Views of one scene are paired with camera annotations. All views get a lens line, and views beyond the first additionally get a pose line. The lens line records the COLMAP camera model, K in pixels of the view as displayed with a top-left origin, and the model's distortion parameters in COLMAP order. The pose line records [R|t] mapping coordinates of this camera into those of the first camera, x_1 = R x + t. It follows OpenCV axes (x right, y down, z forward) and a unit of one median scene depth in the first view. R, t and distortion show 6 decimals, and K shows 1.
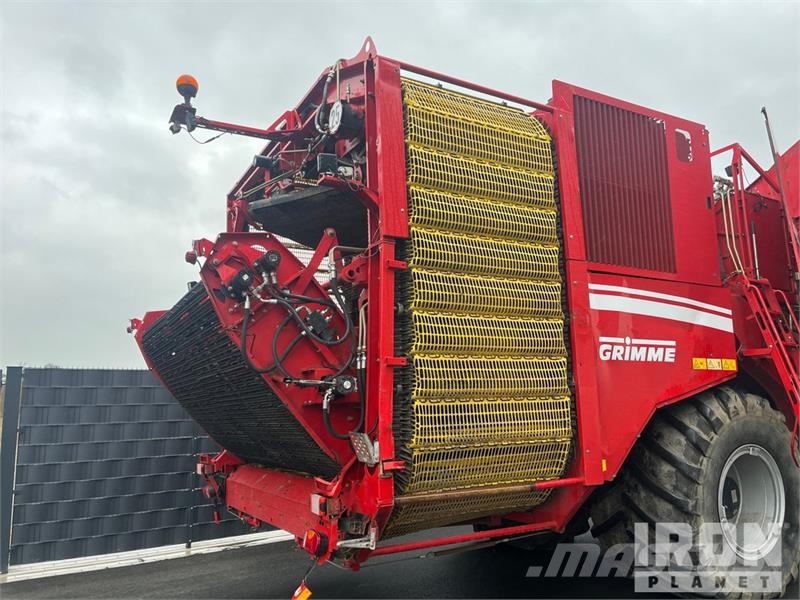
lens RADIAL K [[603.2, 0, 400.0], [0, 603.2, 300.0], [0, 0, 1]] dist [0.062090, -0.085586]
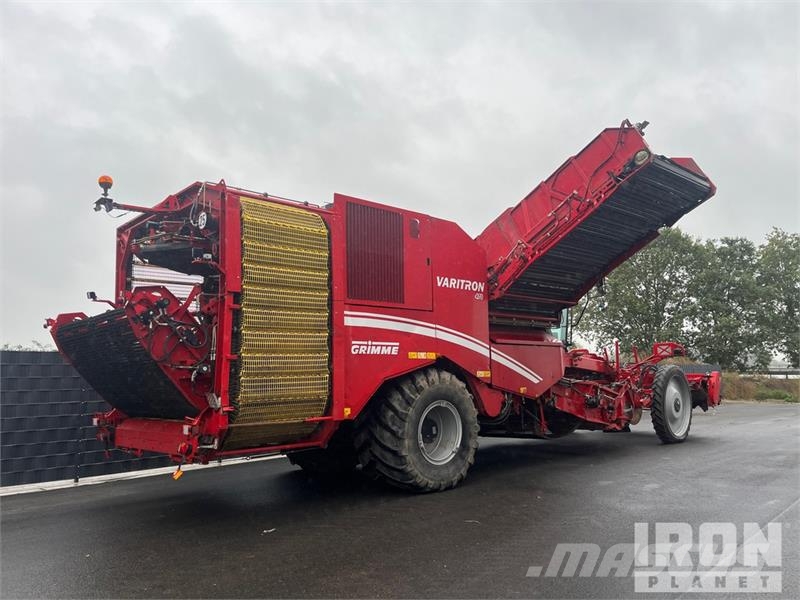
lens RADIAL K [[603.2, 0, 400.0], [0, 603.2, 300.0], [0, 0, 1]] dist [0.062090, -0.085586]
pose [[0.973311, 0.032202, 0.227219, 0.061494], [-0.042229, 0.998331, 0.039407, -0.156433], [-0.225571, -0.047950, 0.973046, -0.877259]]
